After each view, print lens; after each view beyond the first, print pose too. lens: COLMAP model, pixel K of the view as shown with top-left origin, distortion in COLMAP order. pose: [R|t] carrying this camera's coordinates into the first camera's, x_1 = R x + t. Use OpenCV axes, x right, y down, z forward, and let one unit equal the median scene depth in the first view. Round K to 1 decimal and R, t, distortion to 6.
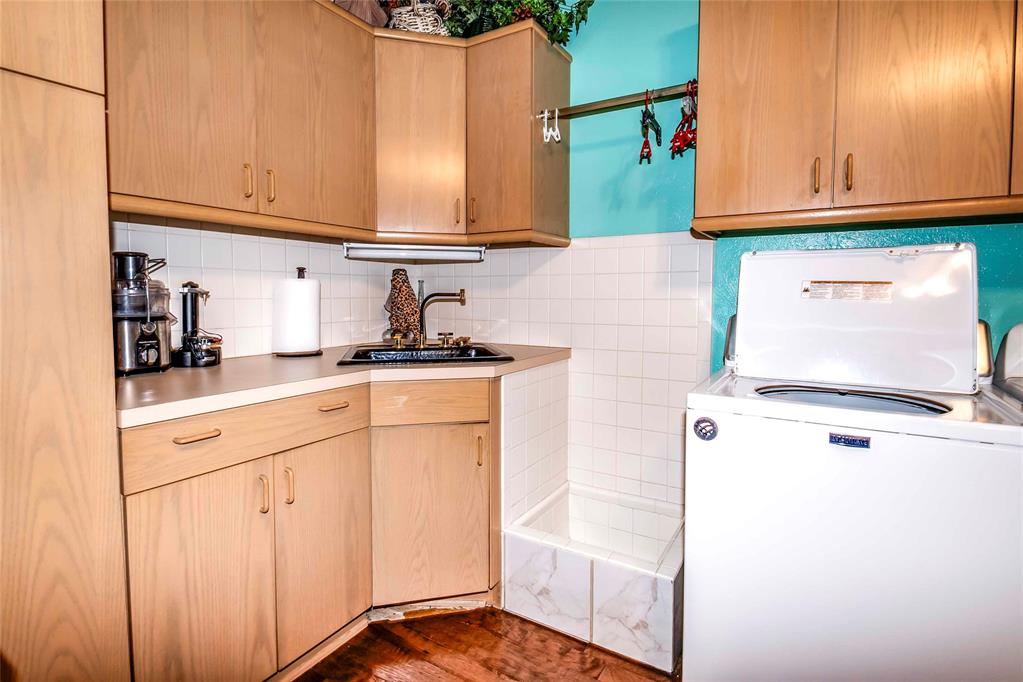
lens RADIAL K [[516.3, 0, 519.6], [0, 516.3, 312.1], [0, 0, 1]] dist [-0.017842, -0.000086]
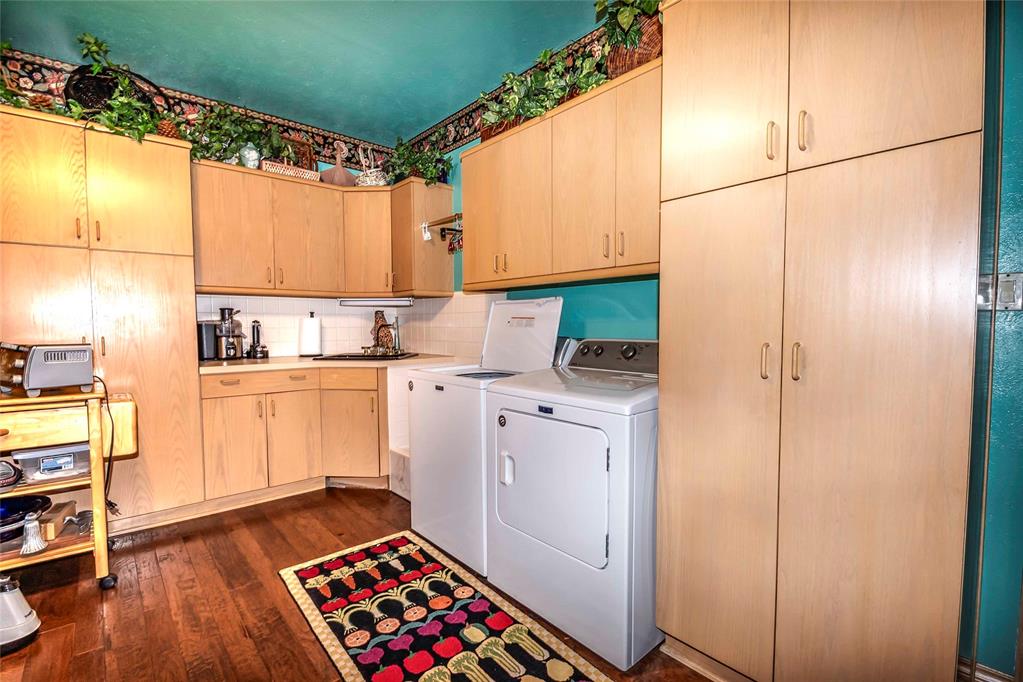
lens RADIAL K [[467.5, 0, 511.3], [0, 467.5, 340.8], [0, 0, 1]] dist [-0.003186, -0.000241]
pose [[0.945214, 0.007692, -0.326361, 1.060724], [-0.006606, 0.999968, 0.004436, 0.014515], [0.326385, -0.002037, 0.945235, -0.543771]]
